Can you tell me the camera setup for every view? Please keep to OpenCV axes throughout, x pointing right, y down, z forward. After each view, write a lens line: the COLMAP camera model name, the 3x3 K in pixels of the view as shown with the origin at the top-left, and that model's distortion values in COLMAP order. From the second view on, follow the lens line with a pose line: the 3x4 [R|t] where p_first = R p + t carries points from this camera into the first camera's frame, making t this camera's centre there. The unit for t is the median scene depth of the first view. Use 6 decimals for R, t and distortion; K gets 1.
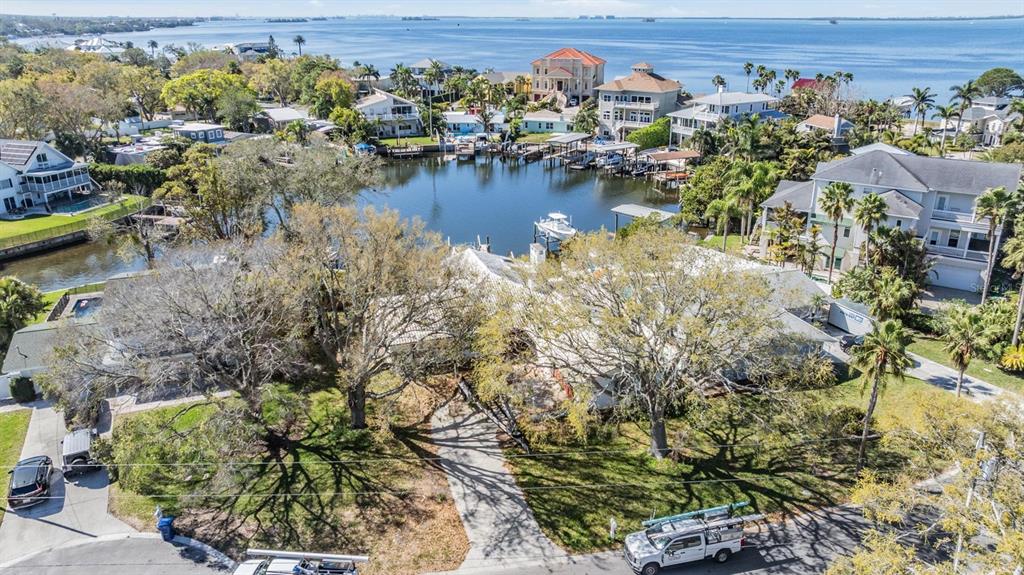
lens RADIAL K [[686.3, 0, 512.0], [0, 686.3, 287.5], [0, 0, 1]] dist [0.000032, -0.000143]
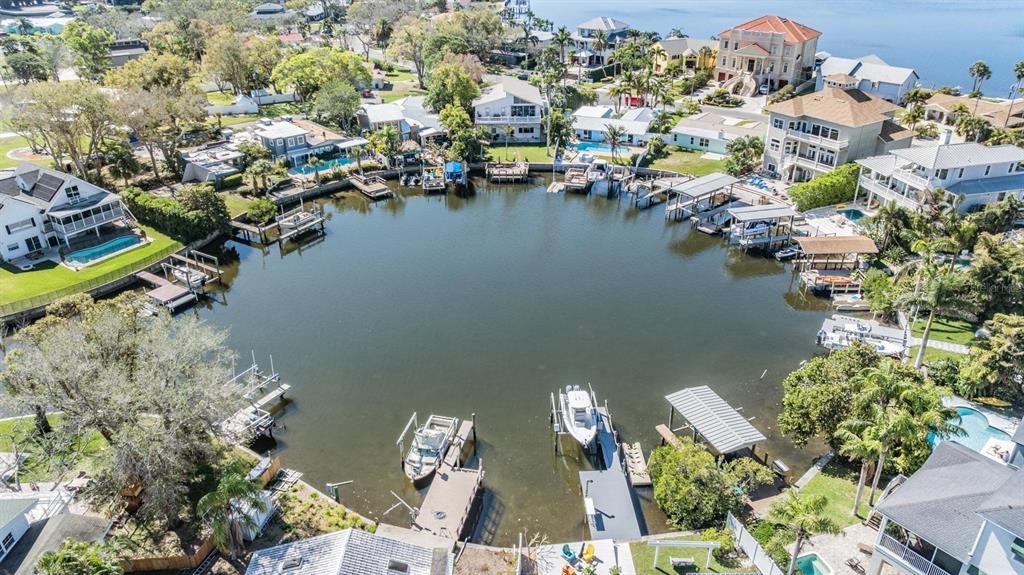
lens RADIAL K [[686.3, 0, 512.0], [0, 686.3, 287.5], [0, 0, 1]] dist [0.000032, -0.000143]
pose [[0.947118, 0.153503, -0.281787, 0.098101], [-0.117647, 0.983119, 0.140127, -0.165056], [0.298540, -0.099565, 0.949189, 0.182110]]
